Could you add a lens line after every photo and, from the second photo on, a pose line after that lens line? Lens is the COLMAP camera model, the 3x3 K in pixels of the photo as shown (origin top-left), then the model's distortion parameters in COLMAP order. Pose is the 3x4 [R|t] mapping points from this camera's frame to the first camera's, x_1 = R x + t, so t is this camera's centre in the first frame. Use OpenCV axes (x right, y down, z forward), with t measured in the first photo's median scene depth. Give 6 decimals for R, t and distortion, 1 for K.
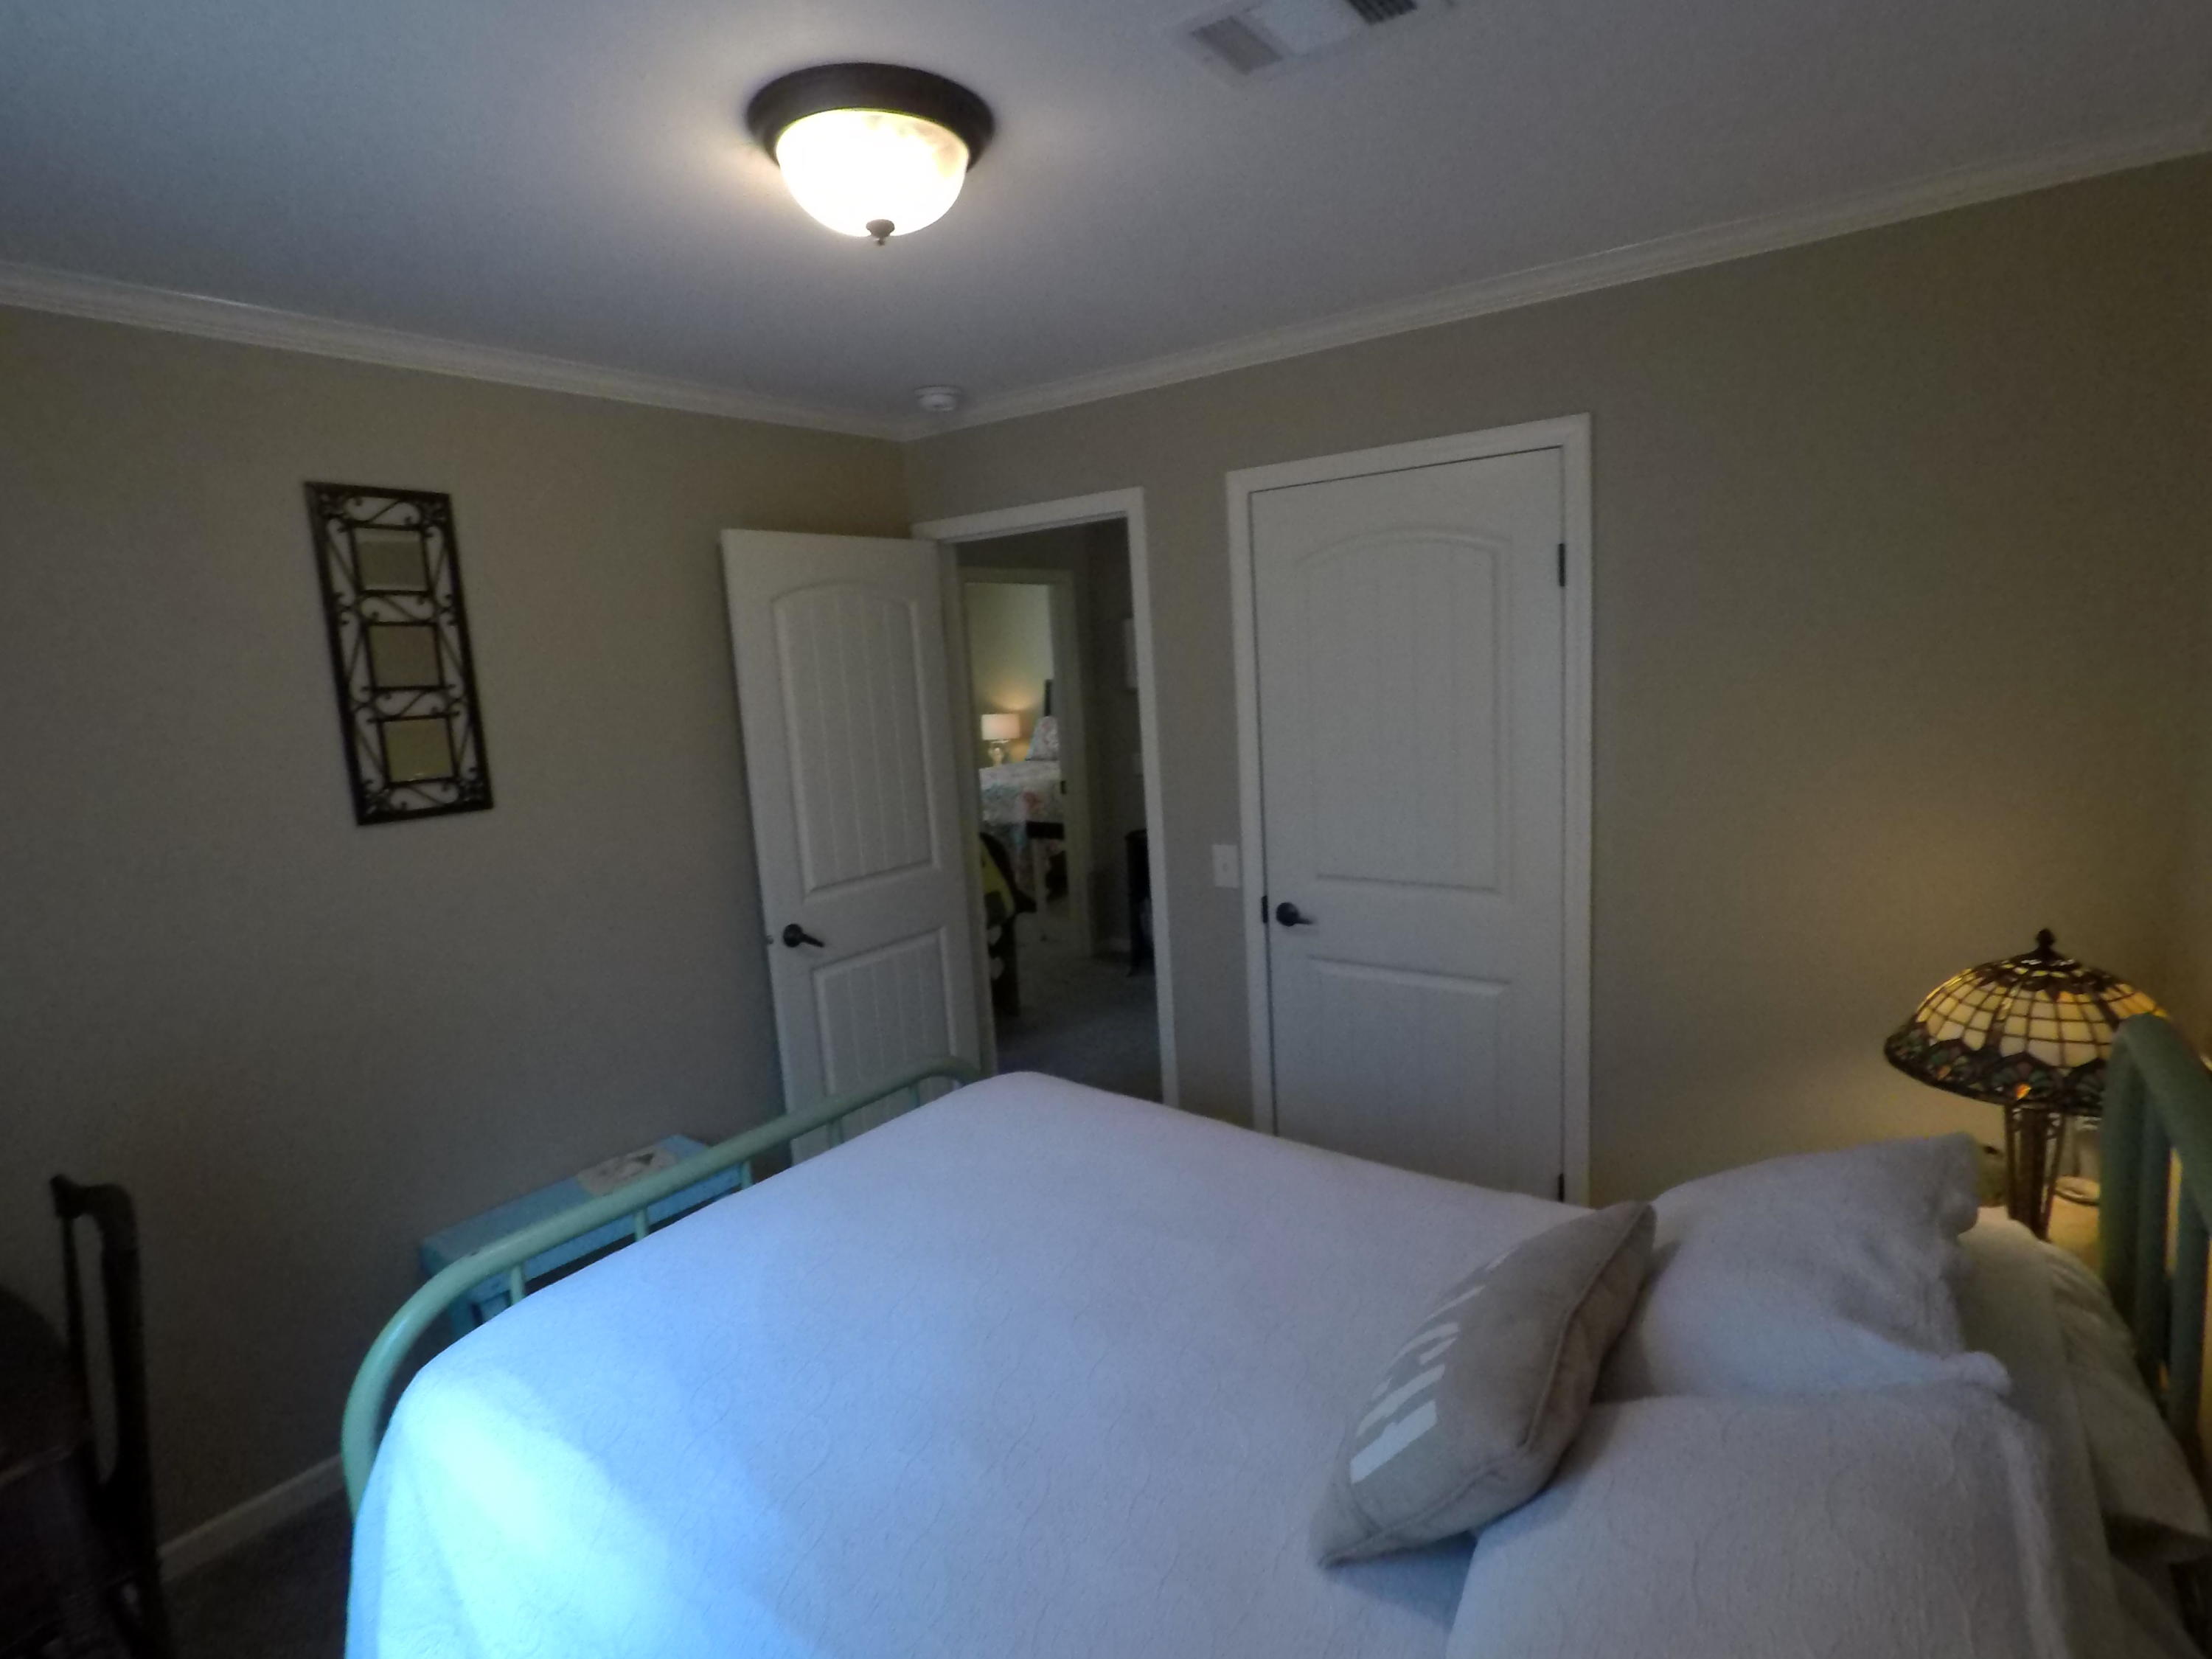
lens RADIAL K [[1114.3, 0, 1092.9], [0, 1114.3, 819.9], [0, 0, 1]] dist [-0.023588, 0.000654]
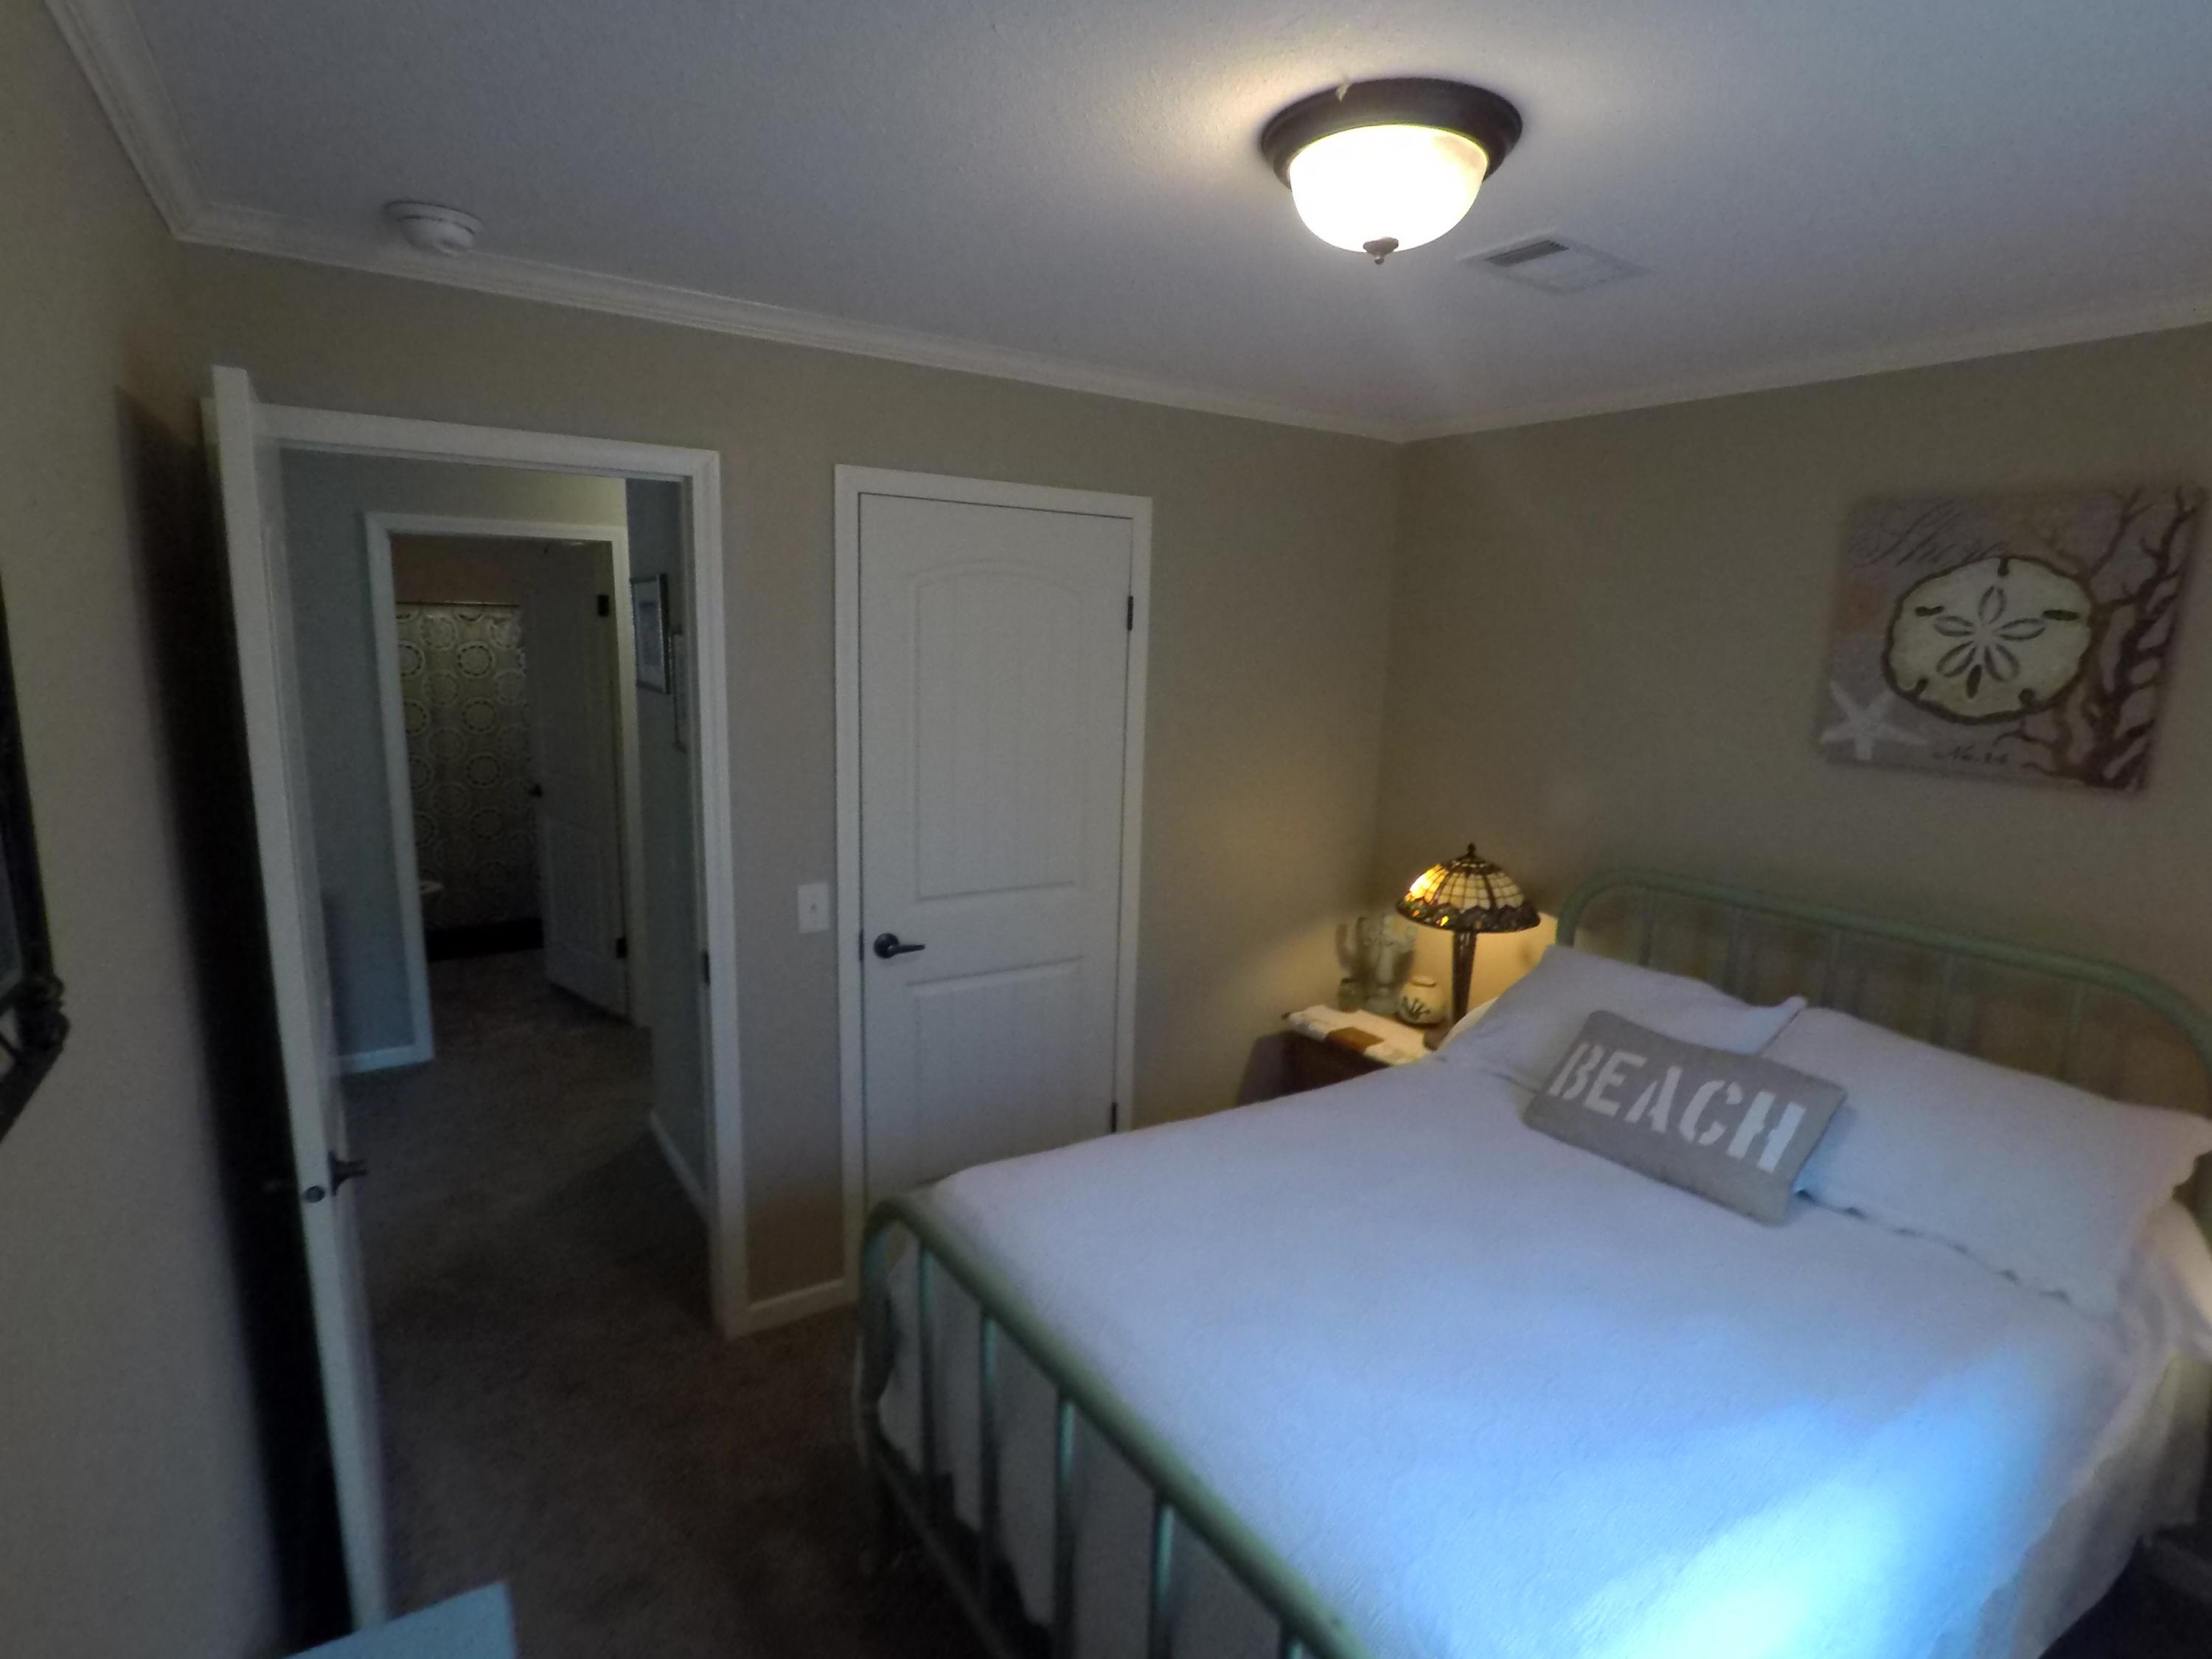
lens RADIAL K [[1114.3, 0, 1090.9], [0, 1114.3, 841.9], [0, 0, 1]] dist [-0.023588, 0.000654]
pose [[0.353490, -0.102475, 0.929808, -0.648464], [0.089483, 0.993128, 0.075434, -0.060131], [-0.931148, 0.056537, 0.360231, 0.497795]]
